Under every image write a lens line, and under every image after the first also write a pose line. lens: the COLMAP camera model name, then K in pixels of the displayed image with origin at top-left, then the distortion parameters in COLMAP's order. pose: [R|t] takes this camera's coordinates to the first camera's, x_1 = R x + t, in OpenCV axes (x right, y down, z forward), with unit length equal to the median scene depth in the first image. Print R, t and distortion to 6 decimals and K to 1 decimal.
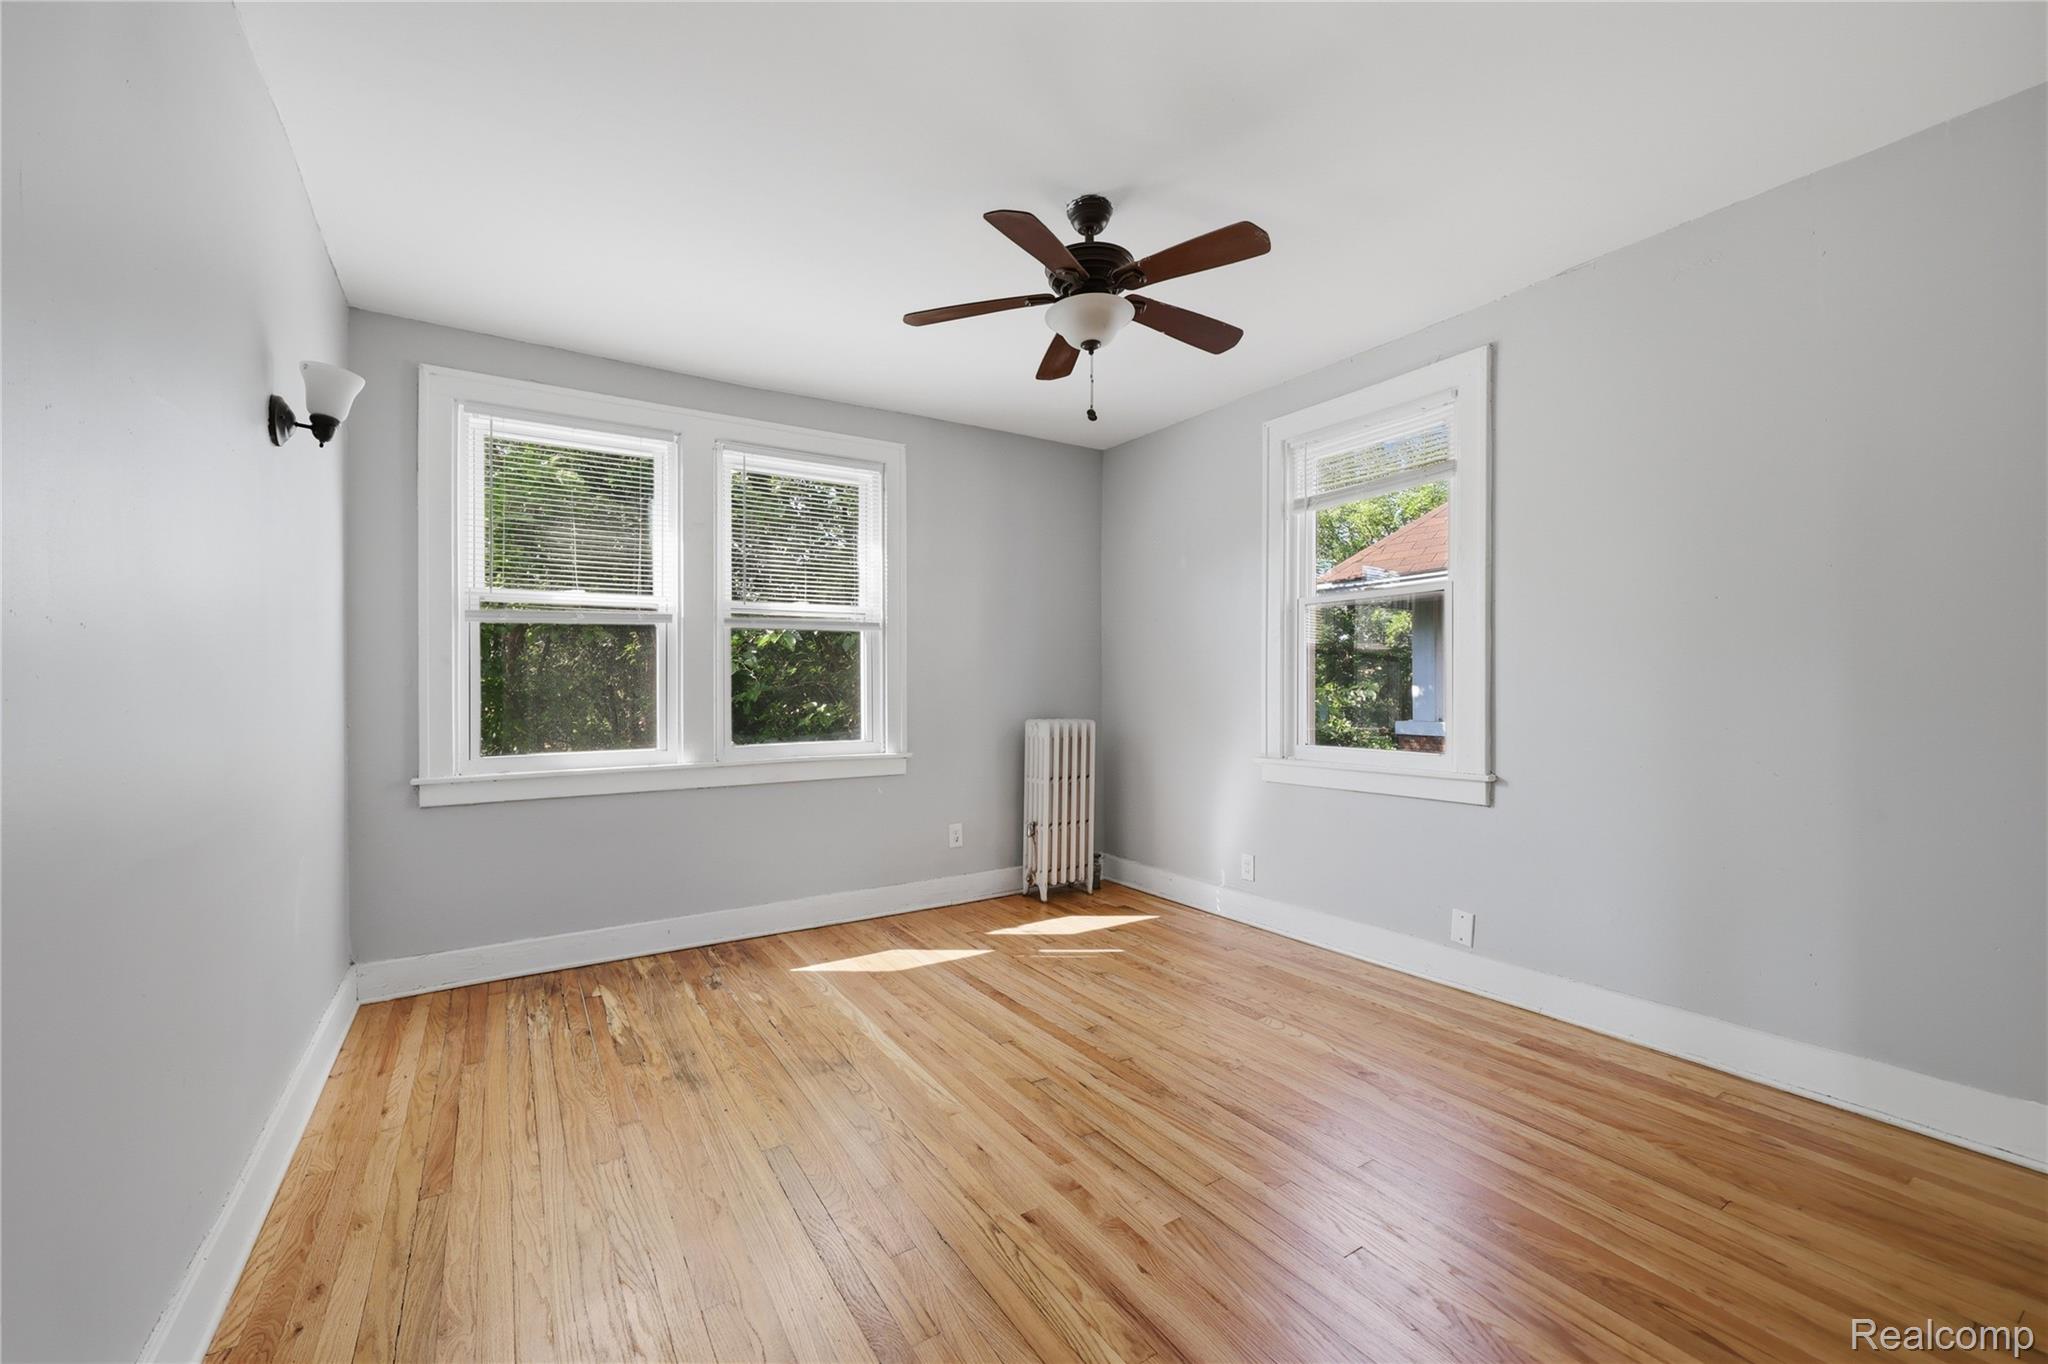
lens RADIAL K [[819.8, 0, 1024.0], [0, 819.8, 682.0], [0, 0, 1]] dist [0.008649, -0.000035]
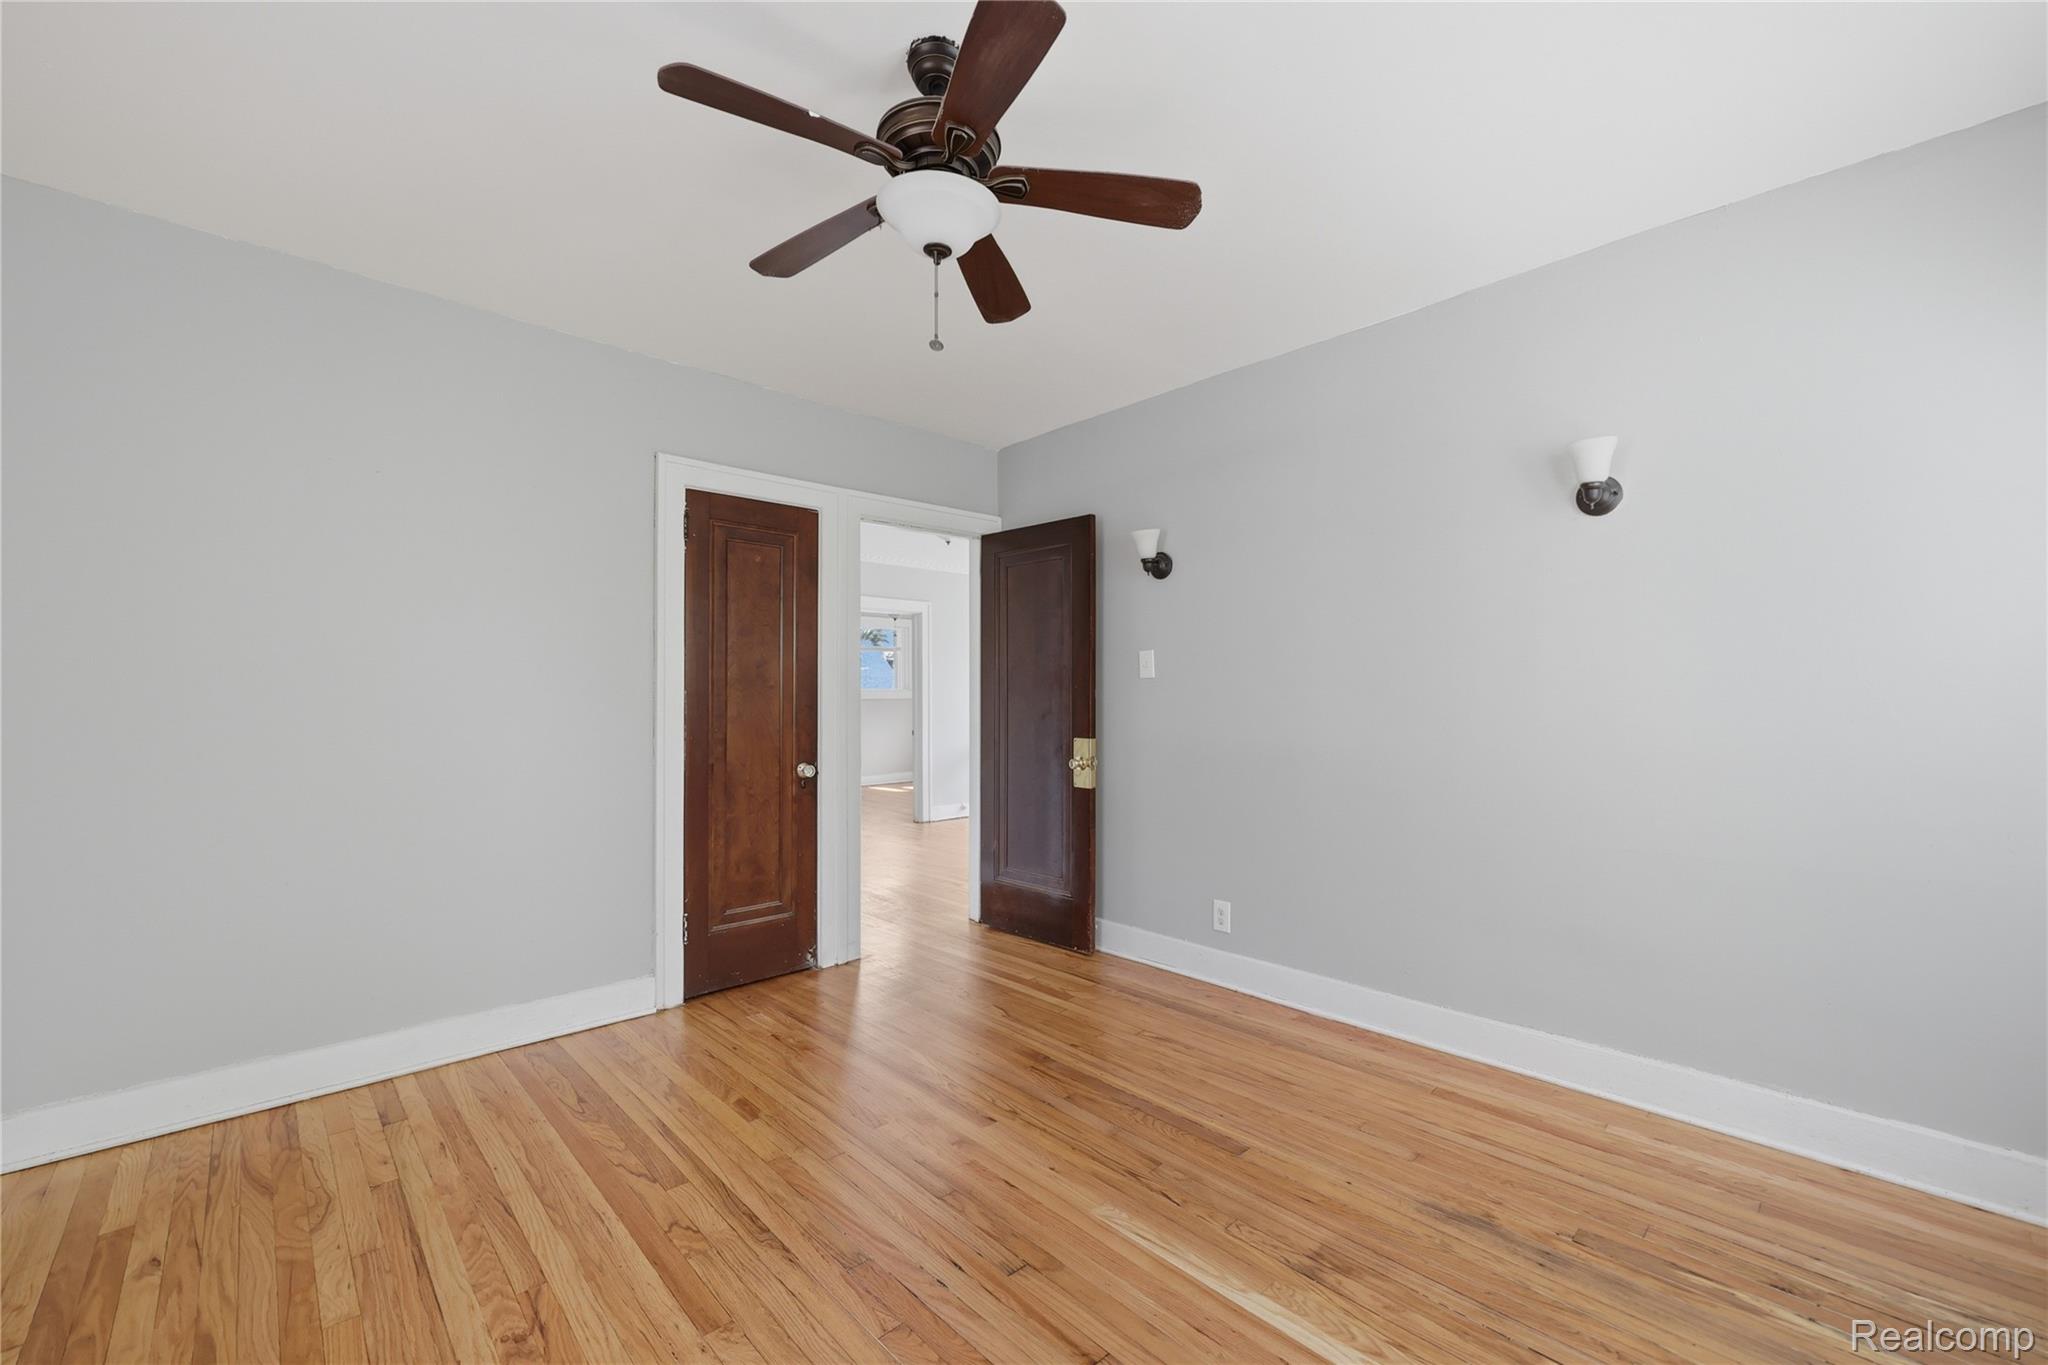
lens RADIAL K [[819.8, 0, 1024.0], [0, 819.8, 682.5], [0, 0, 1]] dist [0.008649, -0.000035]
pose [[-0.982717, 0.007135, -0.184978, 0.140431], [0.012800, 0.999484, -0.029446, -0.007505], [0.184672, -0.031305, -0.982301, 1.693018]]
